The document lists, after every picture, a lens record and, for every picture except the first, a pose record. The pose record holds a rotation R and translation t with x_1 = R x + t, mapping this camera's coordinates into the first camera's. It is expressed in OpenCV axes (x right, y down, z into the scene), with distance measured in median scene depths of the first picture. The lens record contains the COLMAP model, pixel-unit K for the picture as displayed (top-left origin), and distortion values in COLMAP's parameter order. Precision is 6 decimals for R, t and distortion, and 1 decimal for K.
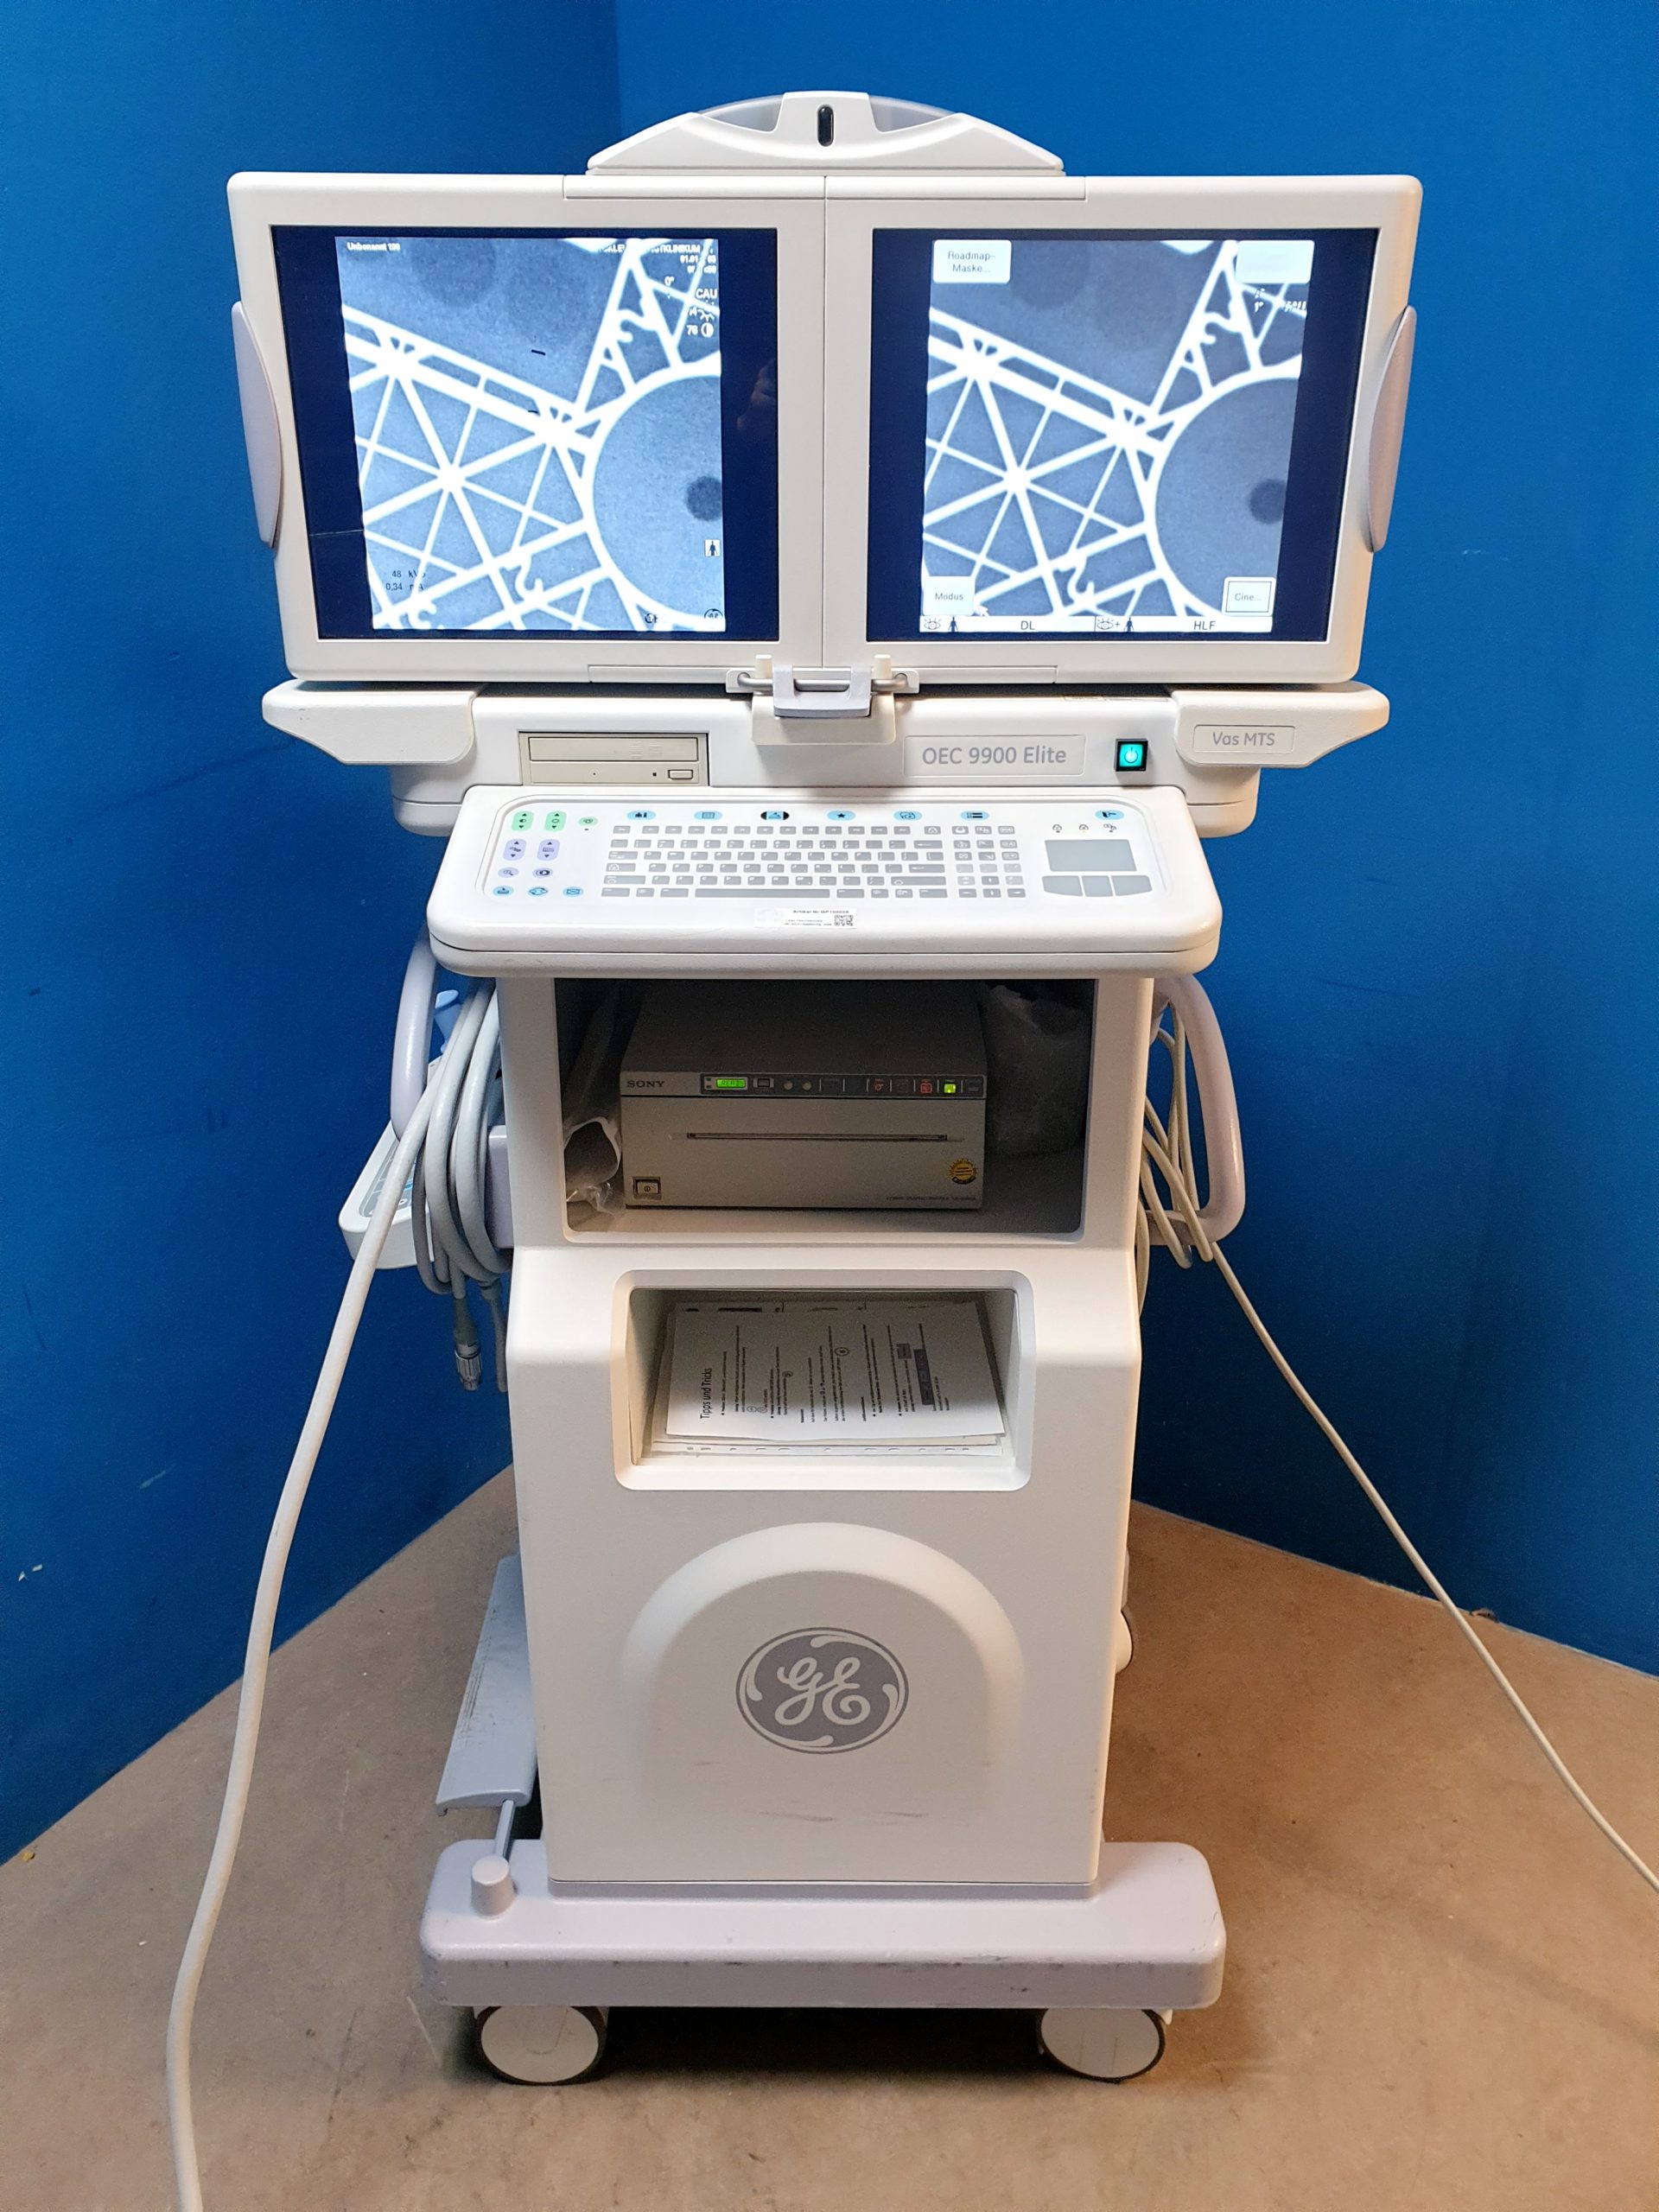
lens RADIAL K [[1848.3, 0, 798.6], [0, 1848.3, 1109.4], [0, 0, 1]] dist [0.026916, 0.010778]
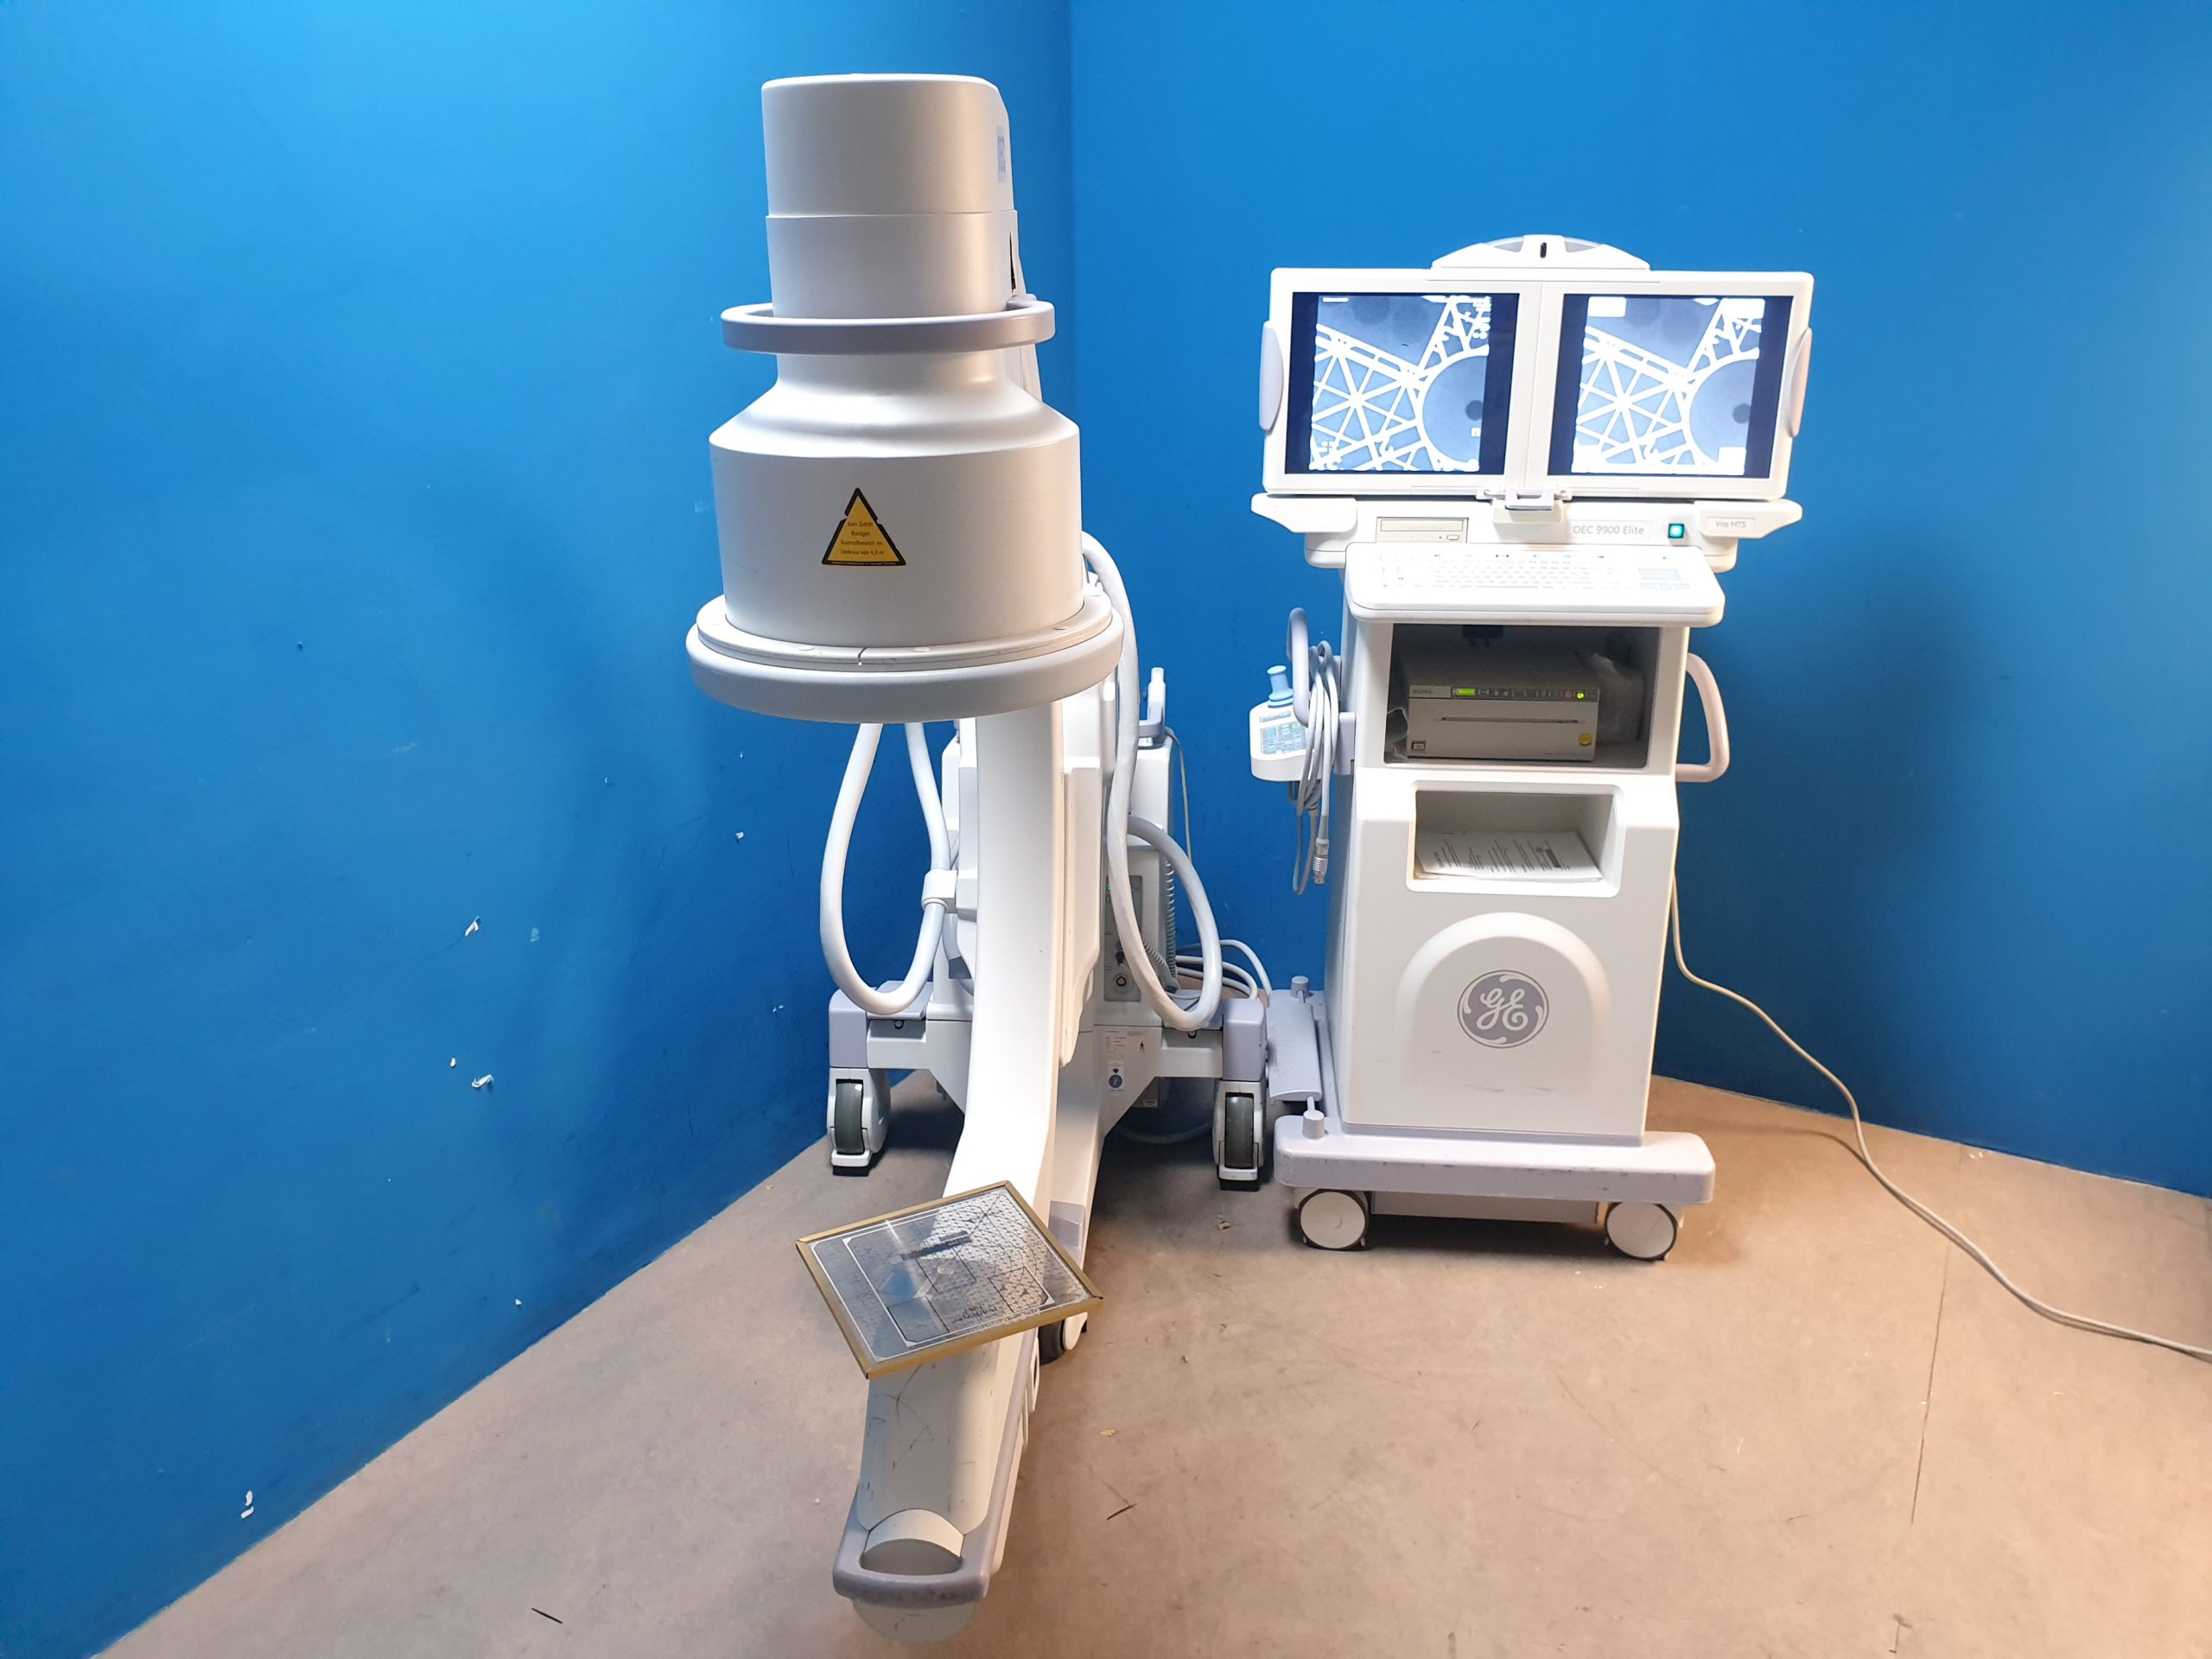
lens RADIAL K [[1731.4, 0, 1106.0], [0, 1731.4, 829.5], [0, 0, 1]] dist [0.011784, 0.012060]
pose [[0.997633, 0.024398, -0.064289, -0.329750], [-0.030209, 0.995391, -0.091016, 0.345082], [0.061772, 0.092743, 0.993772, -0.963145]]
